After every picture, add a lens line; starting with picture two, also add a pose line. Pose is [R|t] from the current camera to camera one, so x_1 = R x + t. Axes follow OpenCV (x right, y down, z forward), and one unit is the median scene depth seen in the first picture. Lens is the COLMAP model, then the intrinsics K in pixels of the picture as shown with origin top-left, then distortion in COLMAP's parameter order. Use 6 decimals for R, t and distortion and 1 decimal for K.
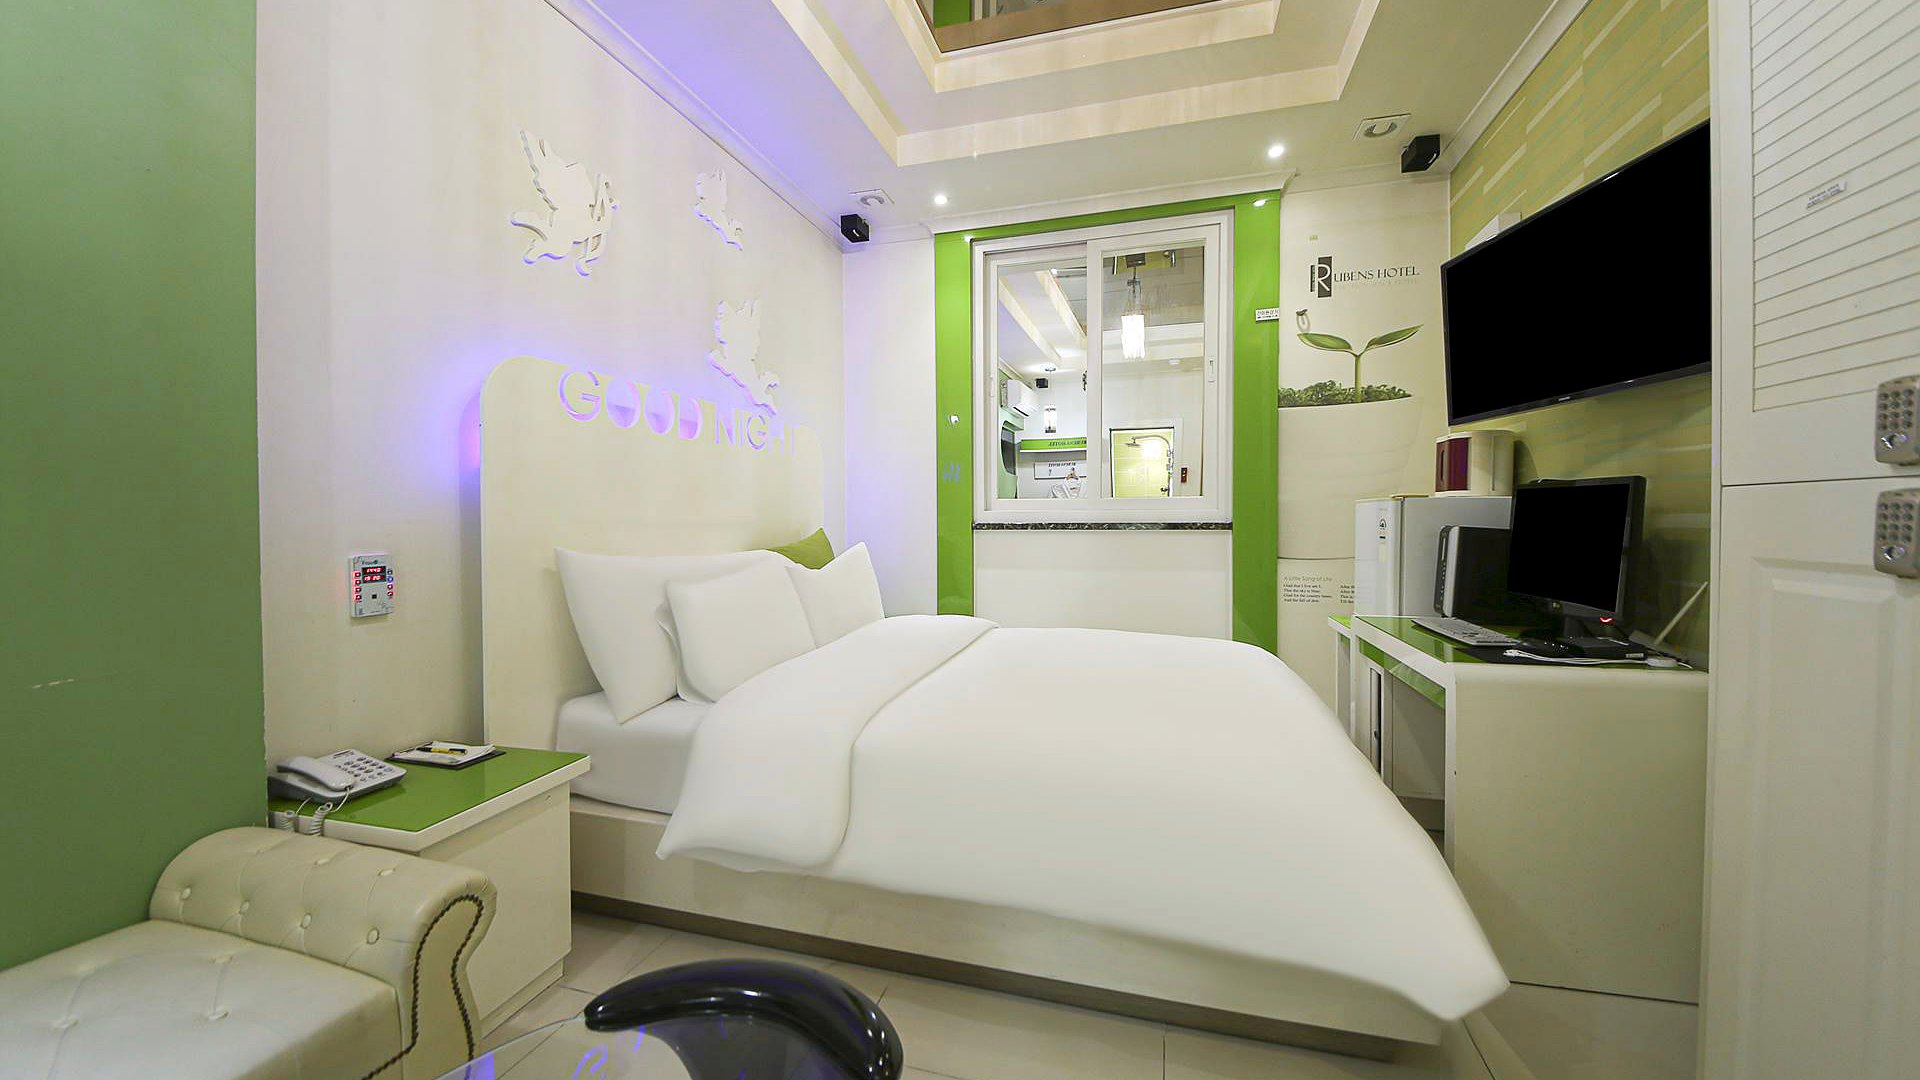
lens RADIAL K [[718.0, 0, 948.0], [0, 718.0, 527.9], [0, 0, 1]] dist [0.011256, -0.000145]
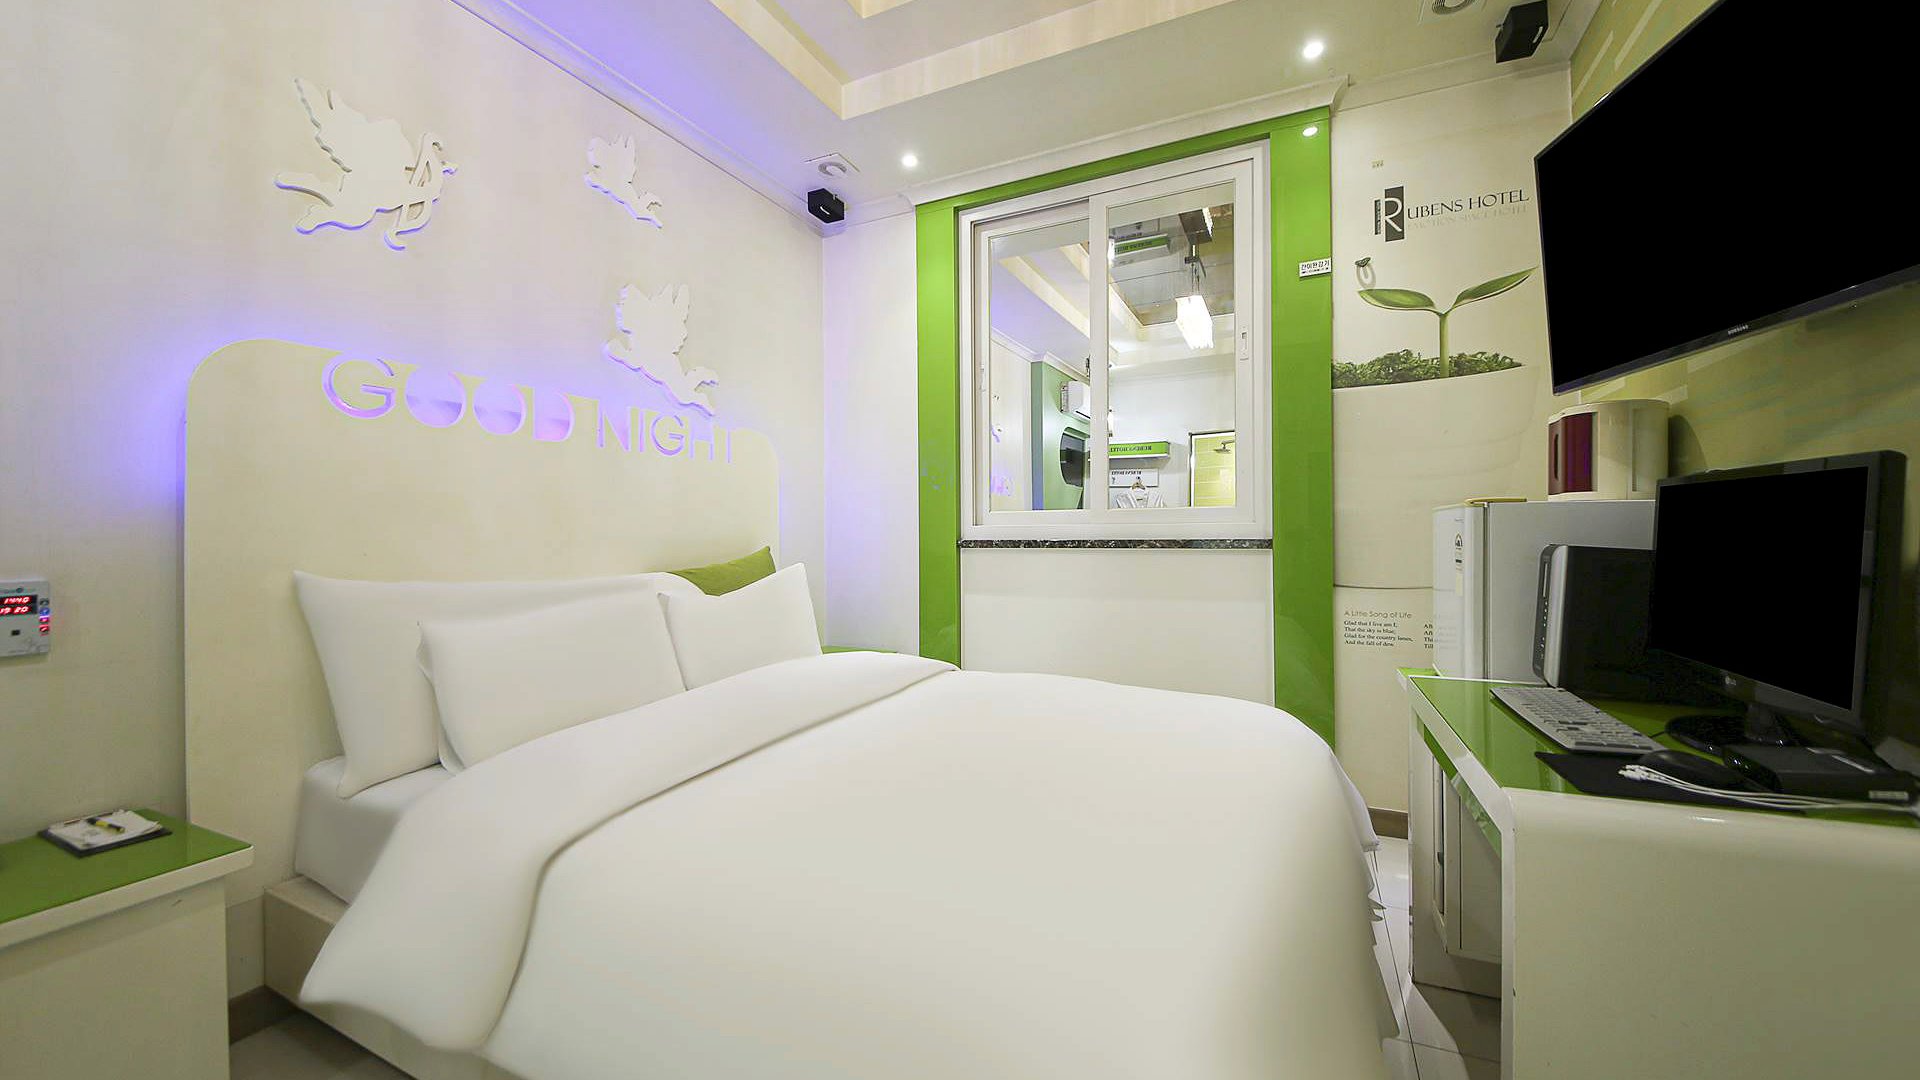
lens RADIAL K [[711.6, 0, 955.3], [0, 711.6, 527.2], [0, 0, 1]] dist [-0.006207, -0.000020]
pose [[0.986310, -0.003912, -0.164857, 0.193780], [0.000058, 0.999727, -0.023377, -0.002641], [0.164903, 0.023048, 0.986040, 0.203181]]
